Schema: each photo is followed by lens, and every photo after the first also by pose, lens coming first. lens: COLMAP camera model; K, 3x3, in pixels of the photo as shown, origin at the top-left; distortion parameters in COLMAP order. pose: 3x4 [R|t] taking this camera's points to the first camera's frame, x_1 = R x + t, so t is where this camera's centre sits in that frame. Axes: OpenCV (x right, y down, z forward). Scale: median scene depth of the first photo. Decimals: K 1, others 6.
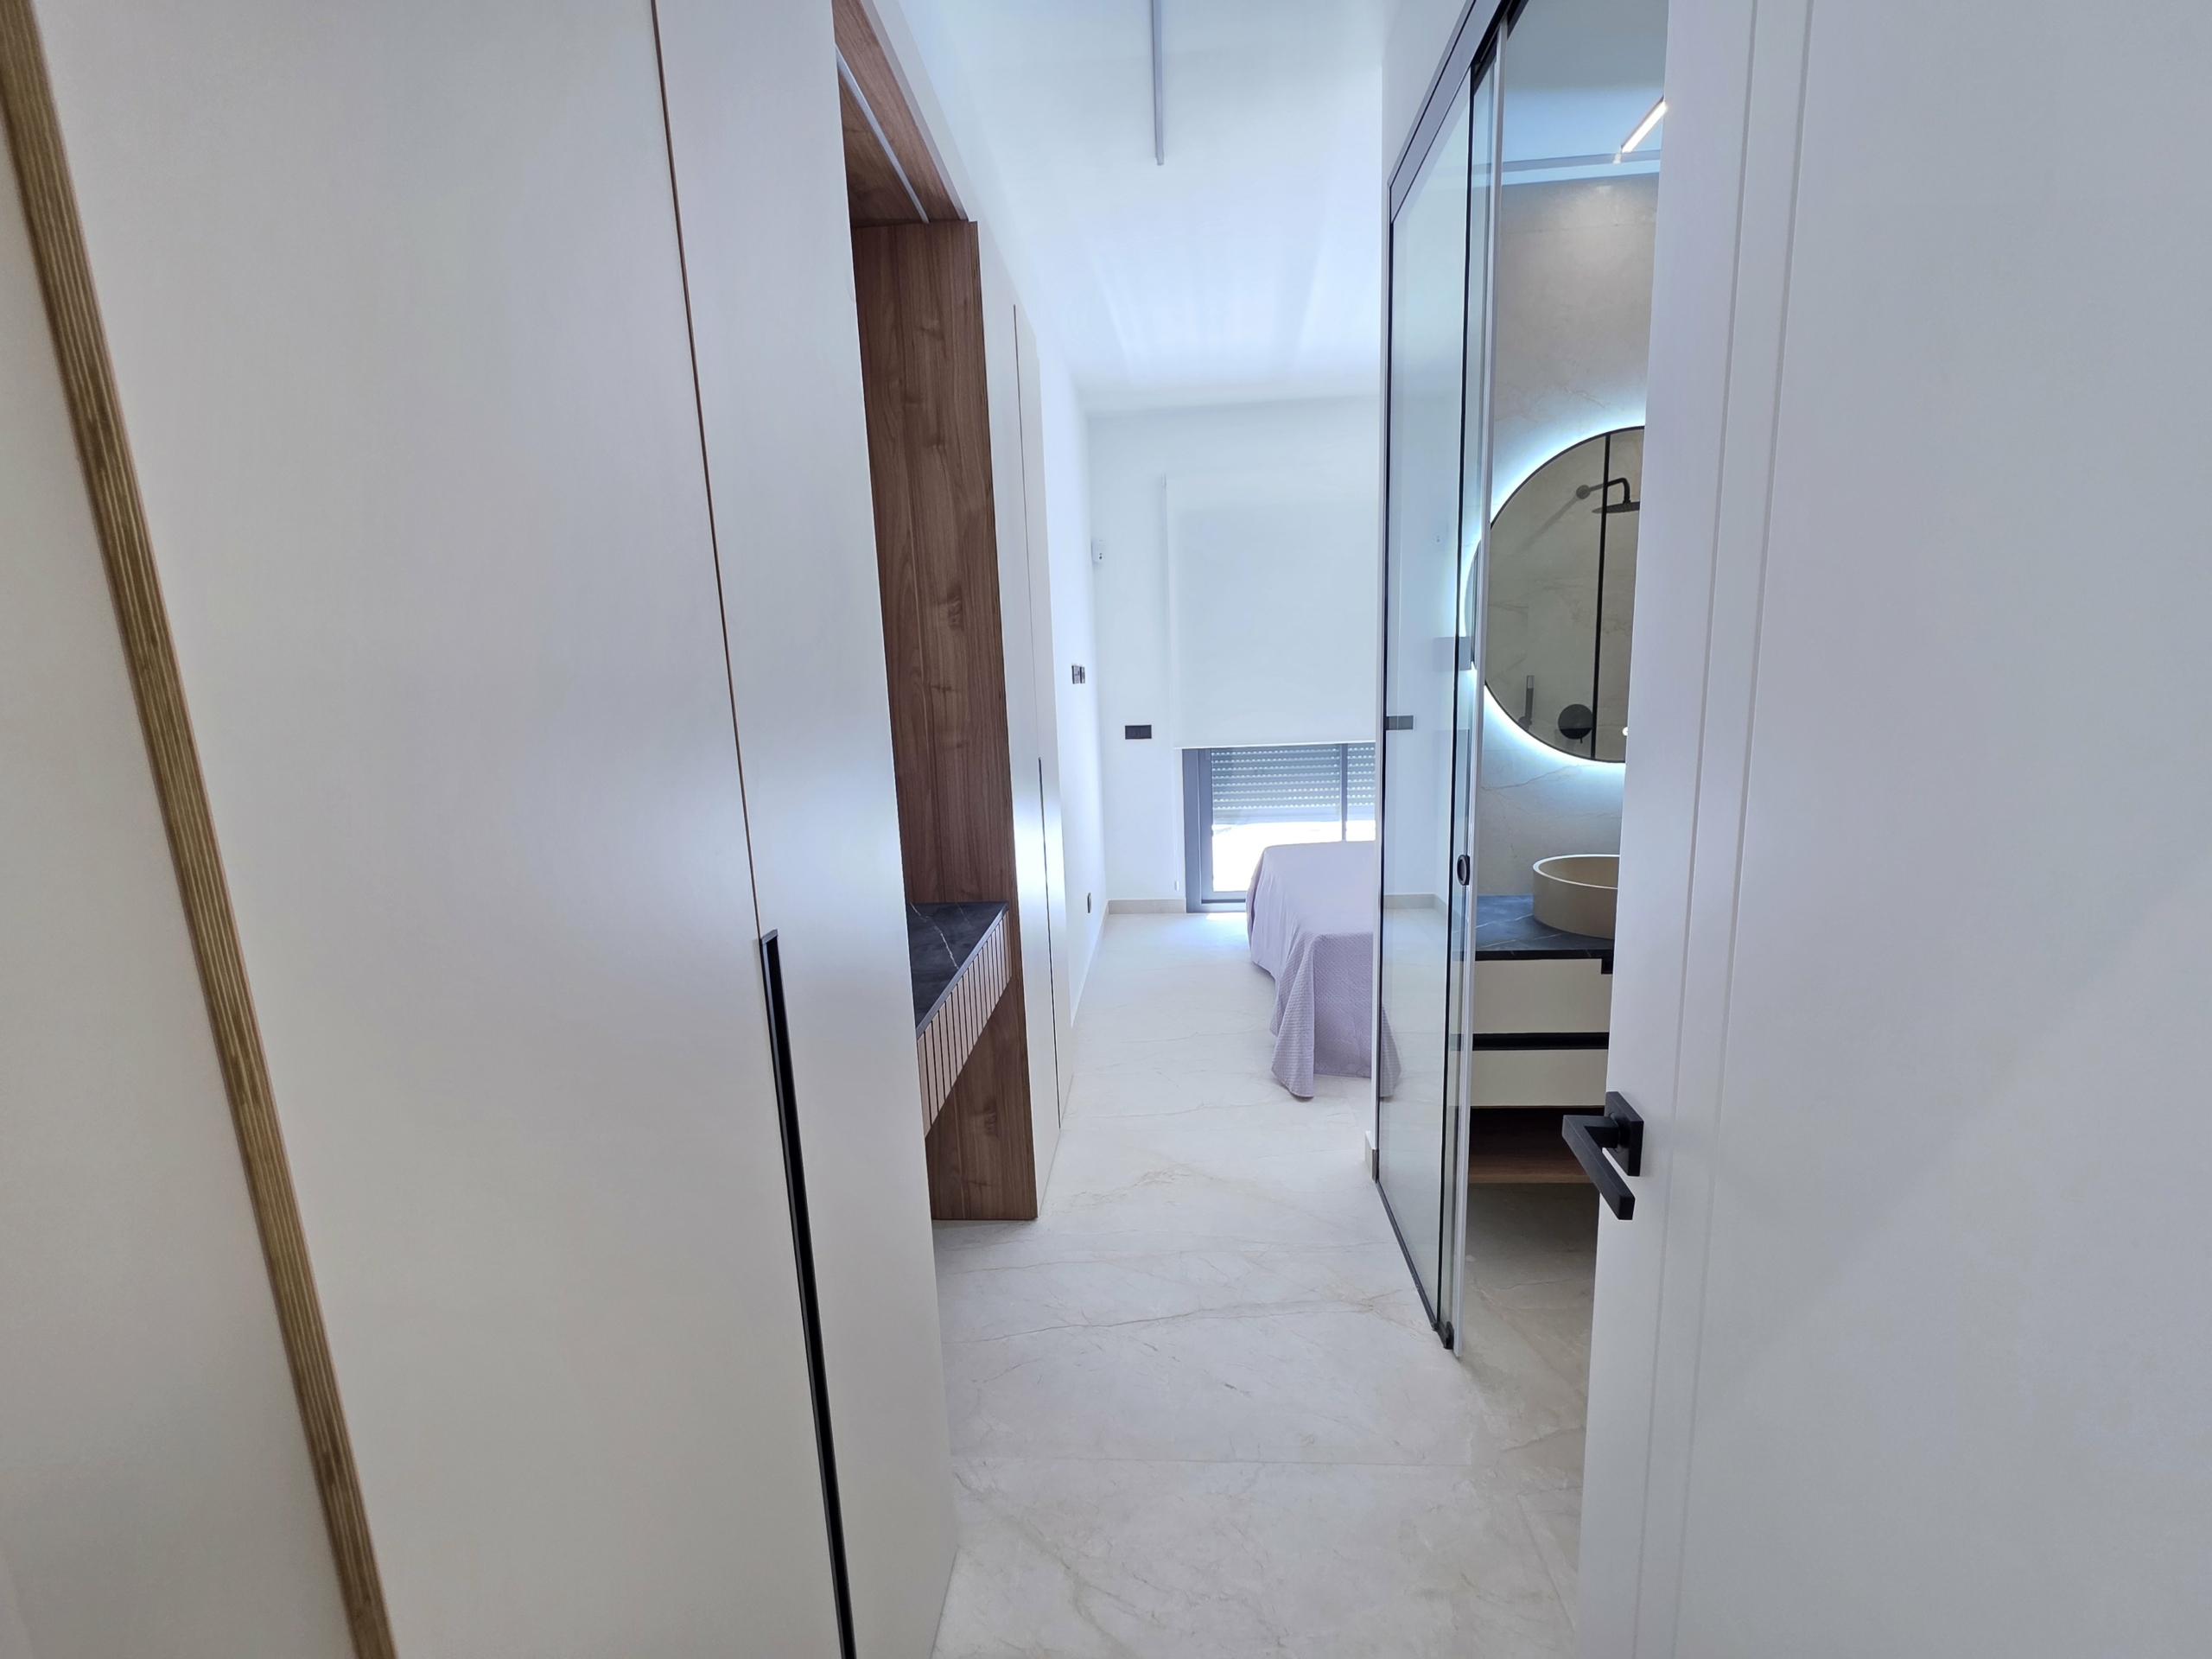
lens RADIAL K [[887.1, 0, 1110.2], [0, 887.1, 829.5], [0, 0, 1]] dist [0.001596, 0.000046]
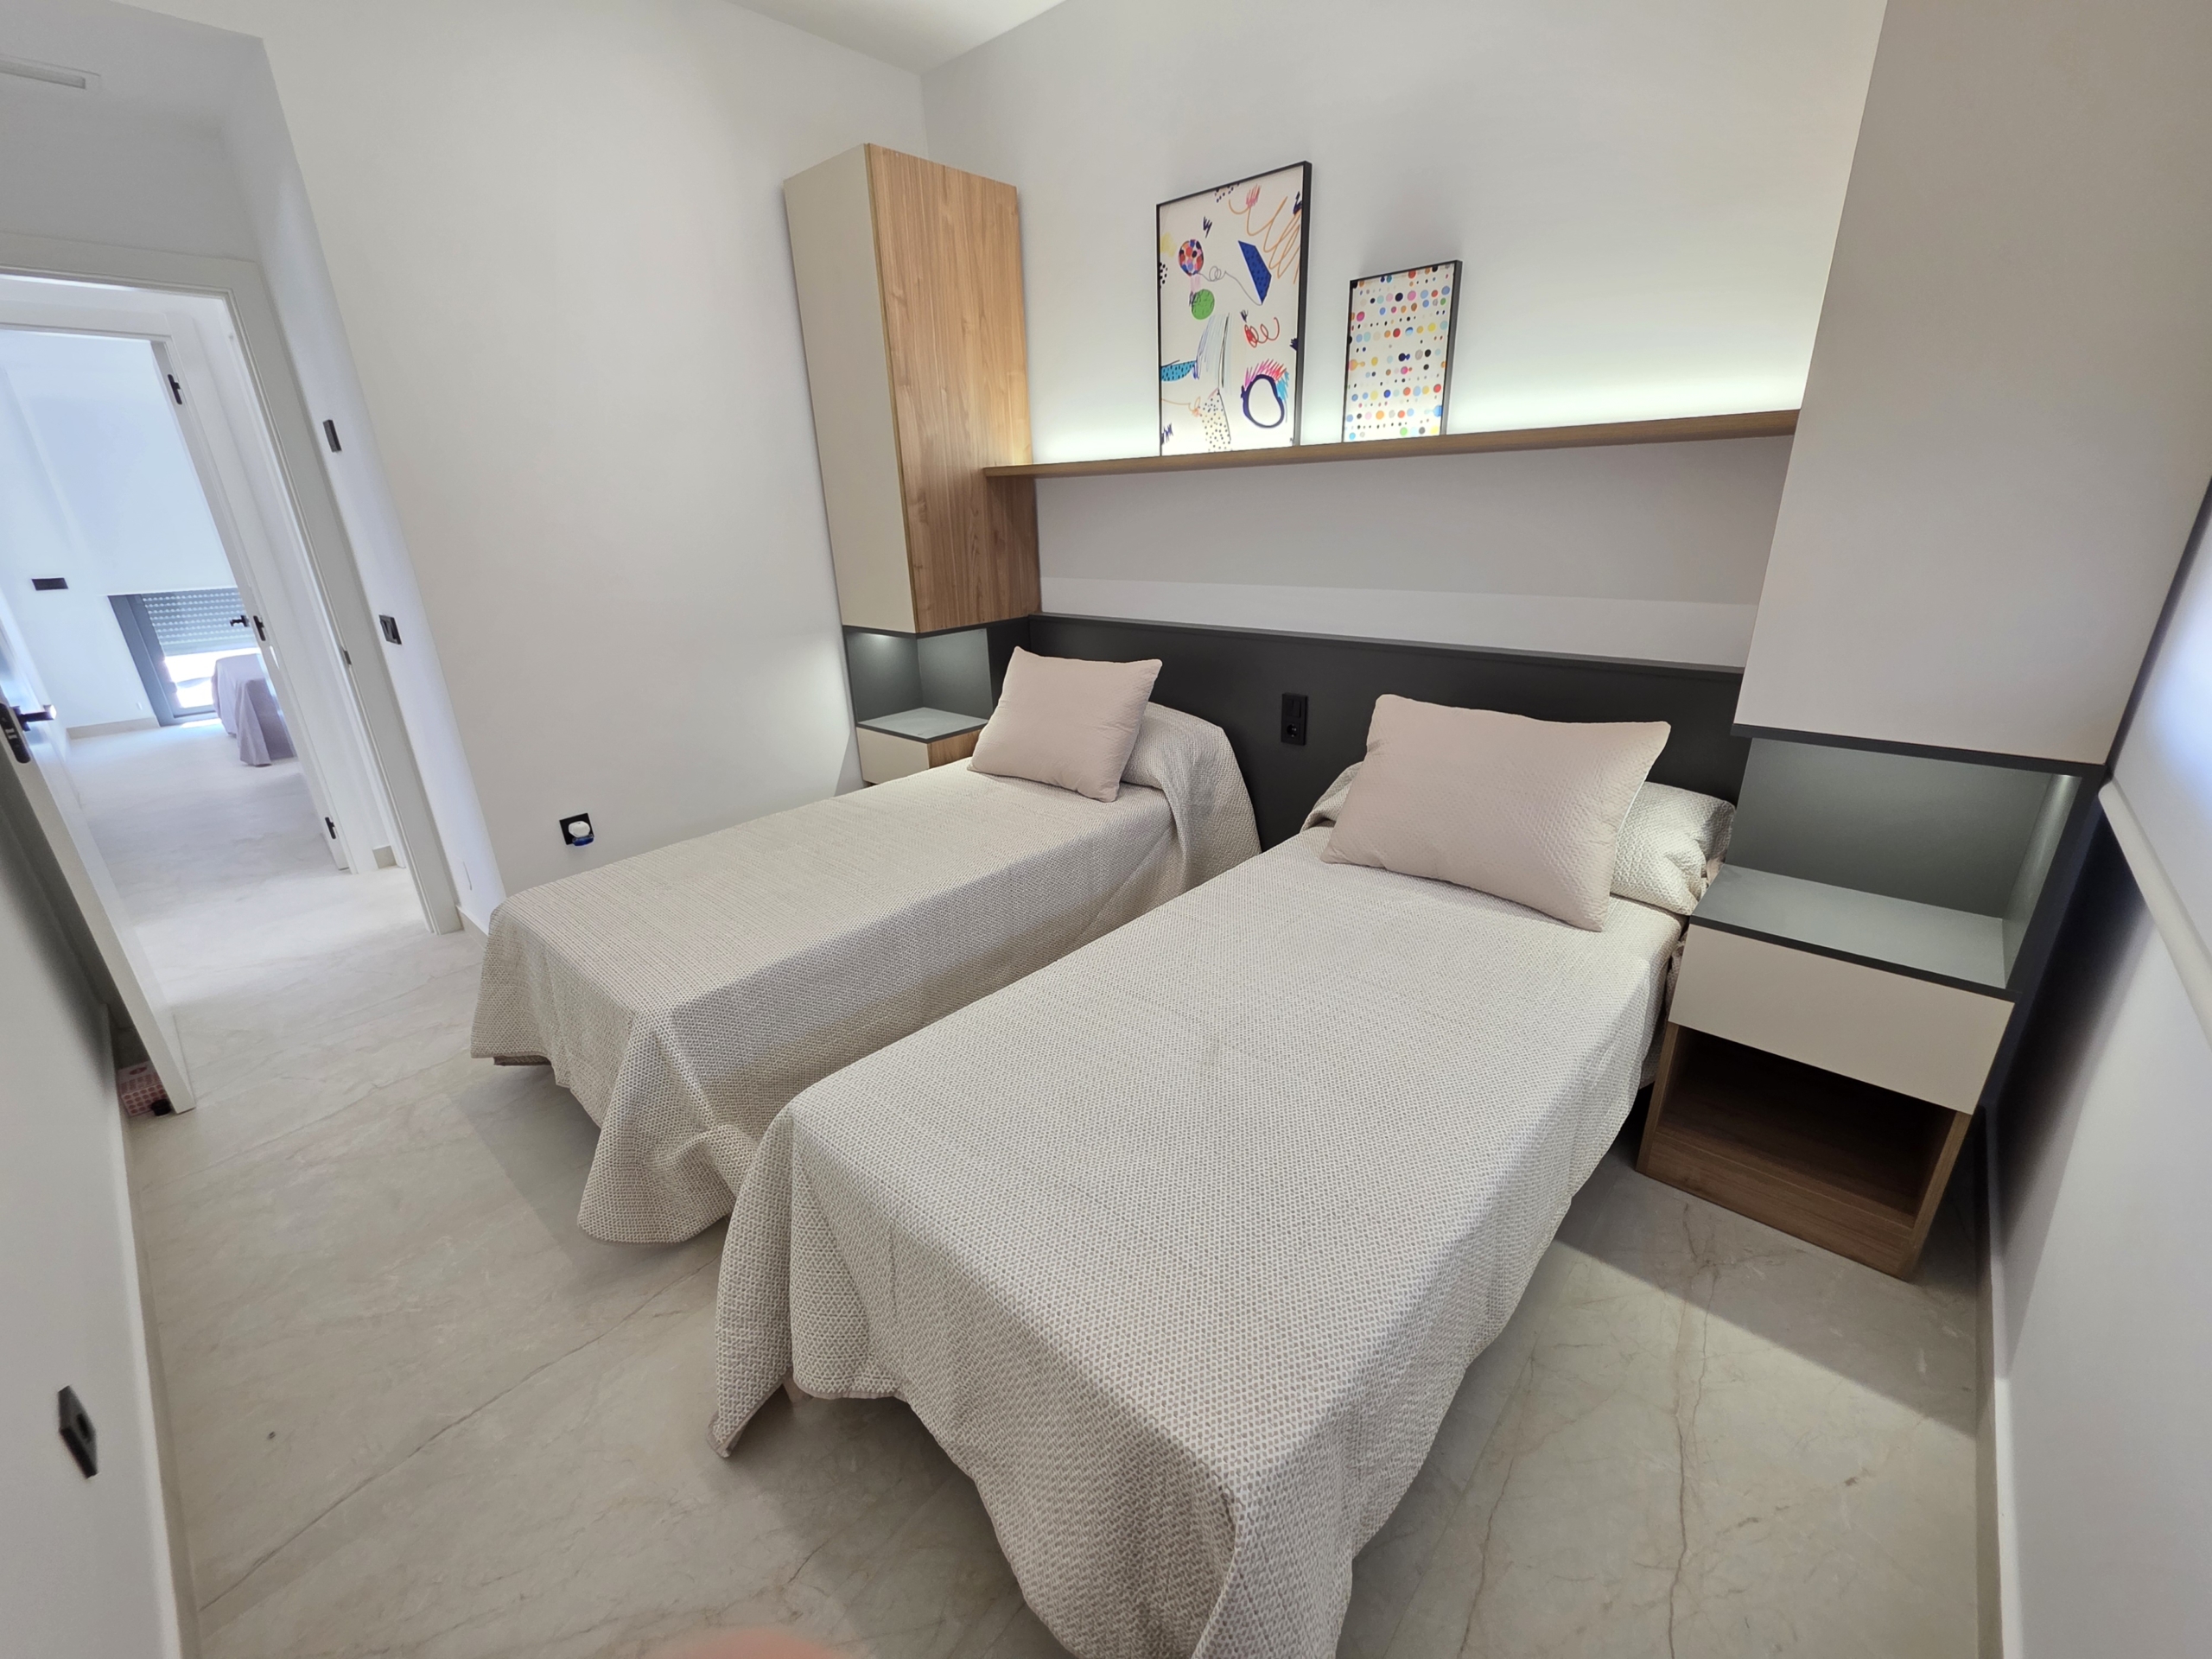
lens RADIAL K [[891.9, 0, 1111.9], [0, 891.9, 824.4], [0, 0, 1]] dist [-0.001770, -0.000572]
pose [[0.599672, -0.251384, 0.759737, -0.097557], [0.108487, 0.966152, 0.234053, 0.076192], [-0.792858, -0.057933, 0.606646, -0.856434]]
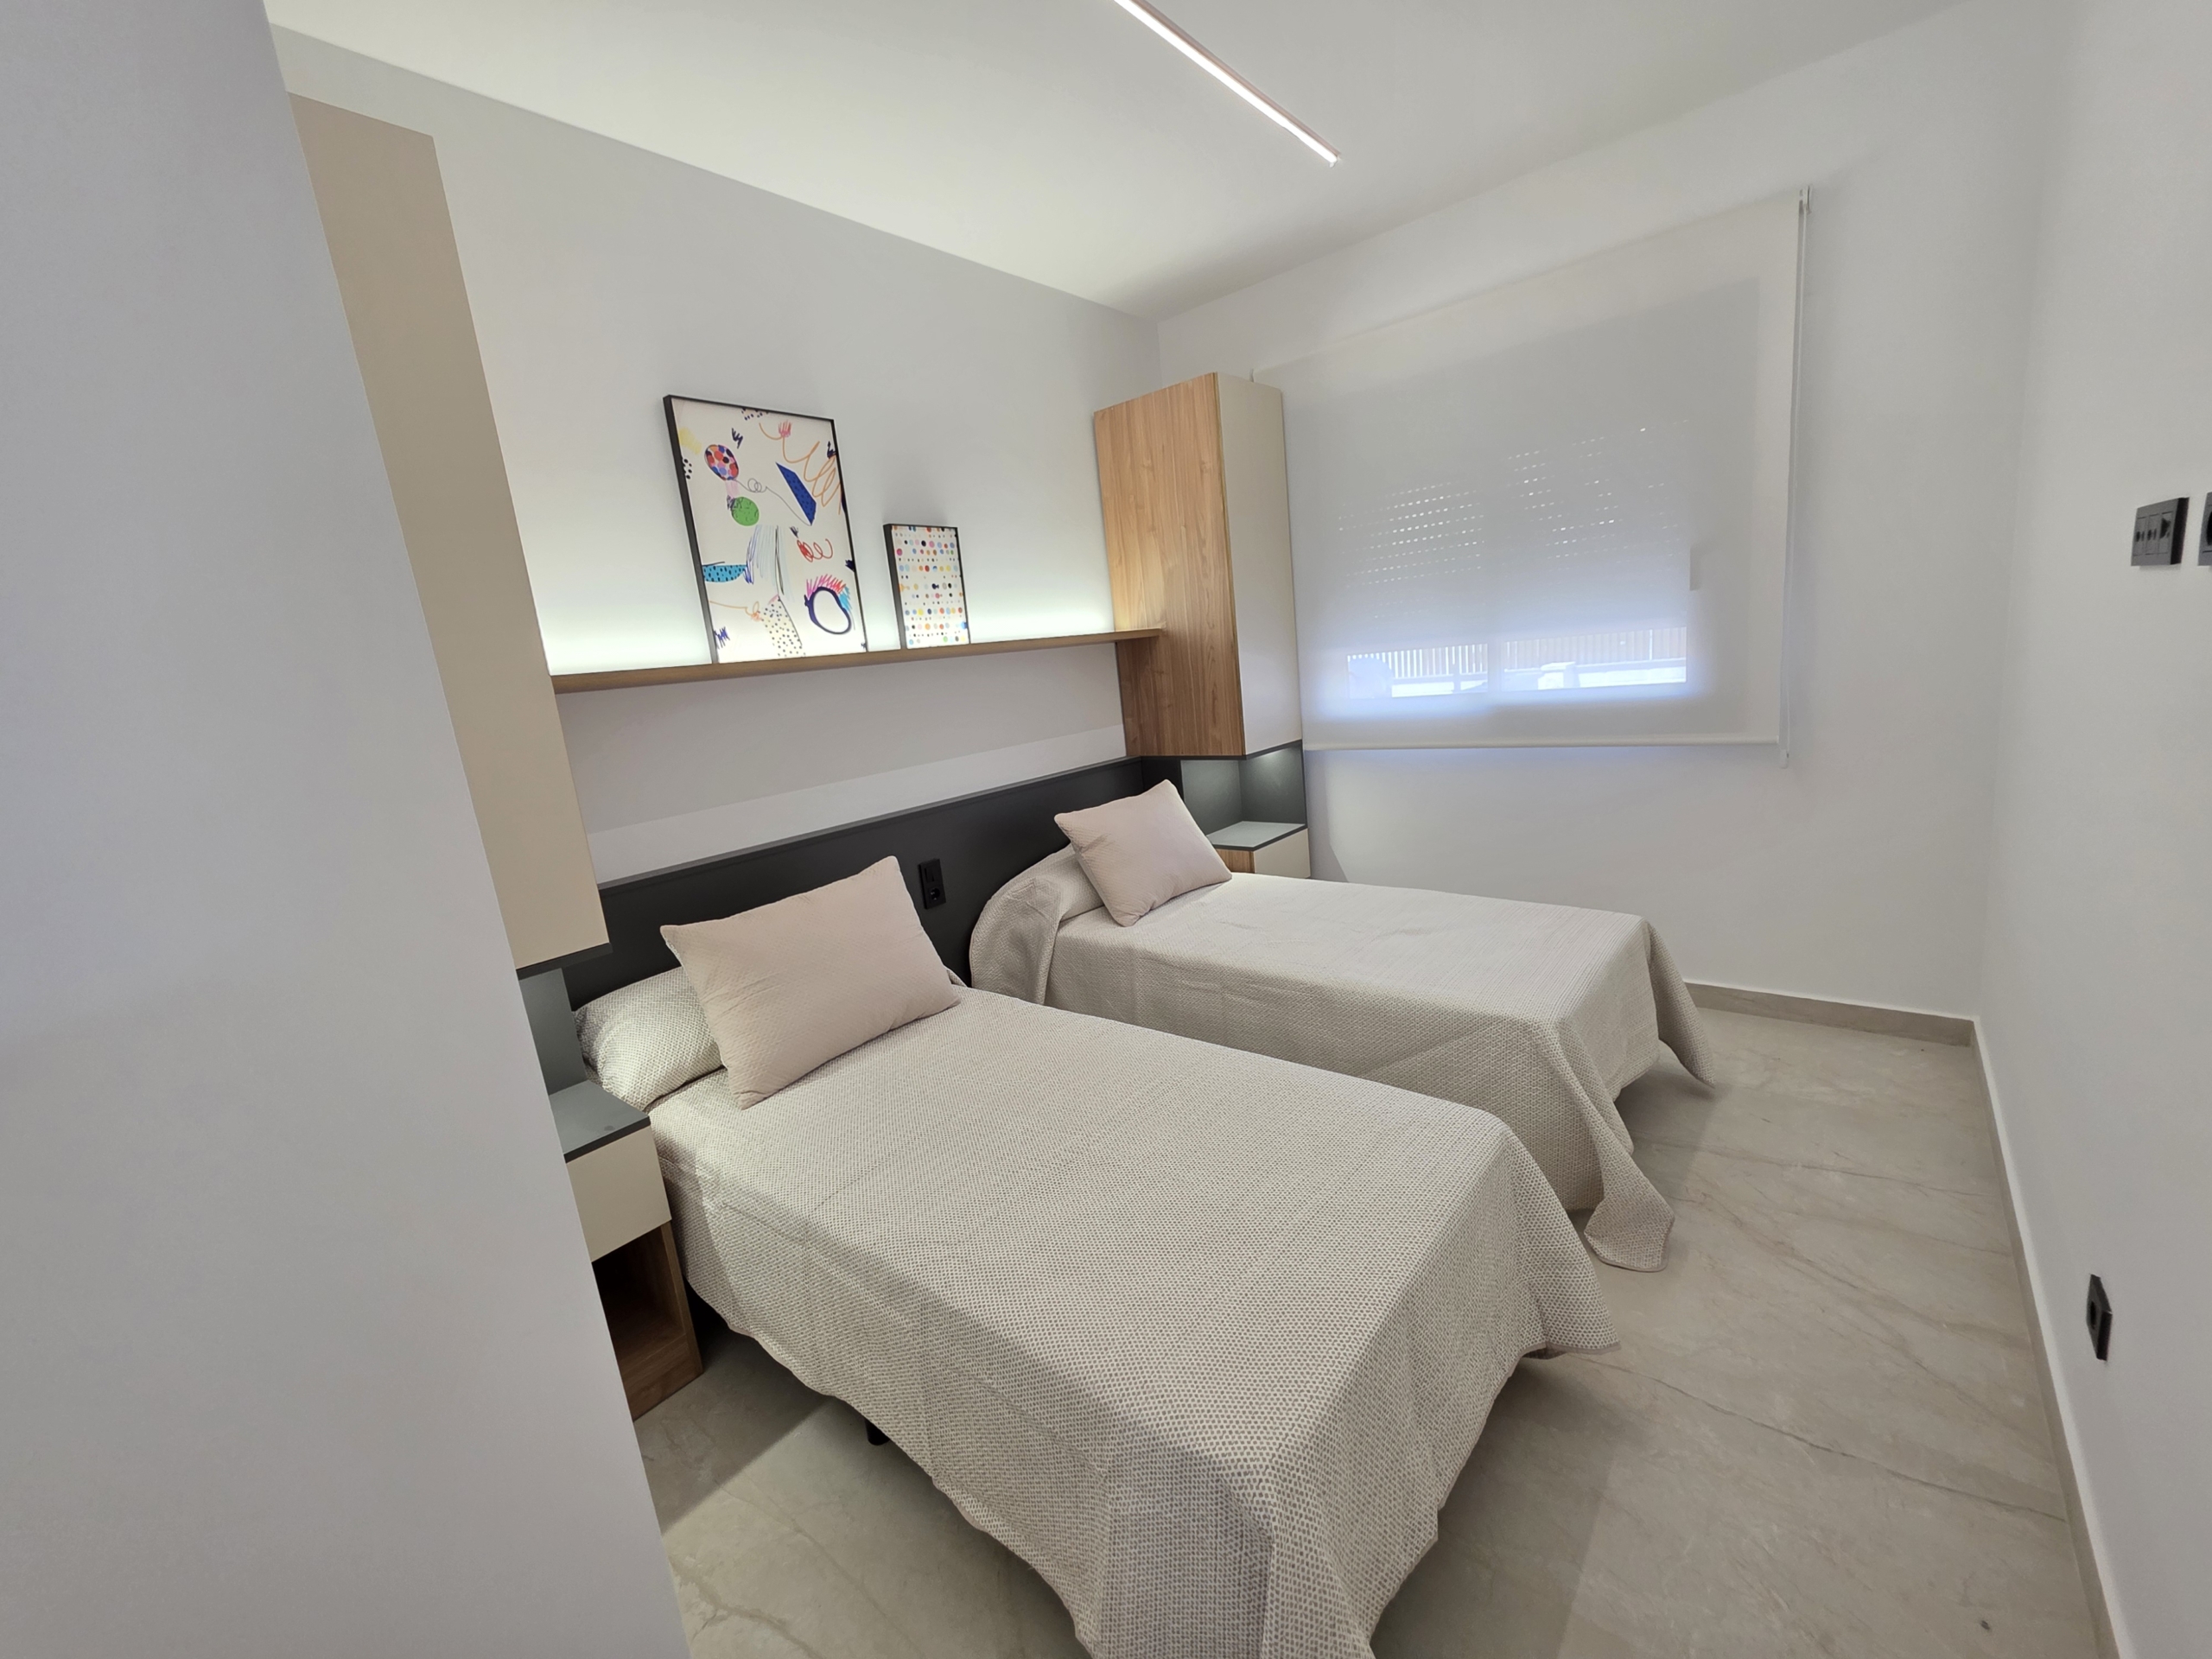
lens RADIAL K [[887.1, 0, 1110.2], [0, 887.1, 829.5], [0, 0, 1]] dist [0.001596, 0.000046]
pose [[-0.806298, 0.010498, 0.591417, 0.247013], [0.209176, 0.940298, 0.268487, -0.535333], [-0.553290, 0.340191, -0.760356, 3.329525]]
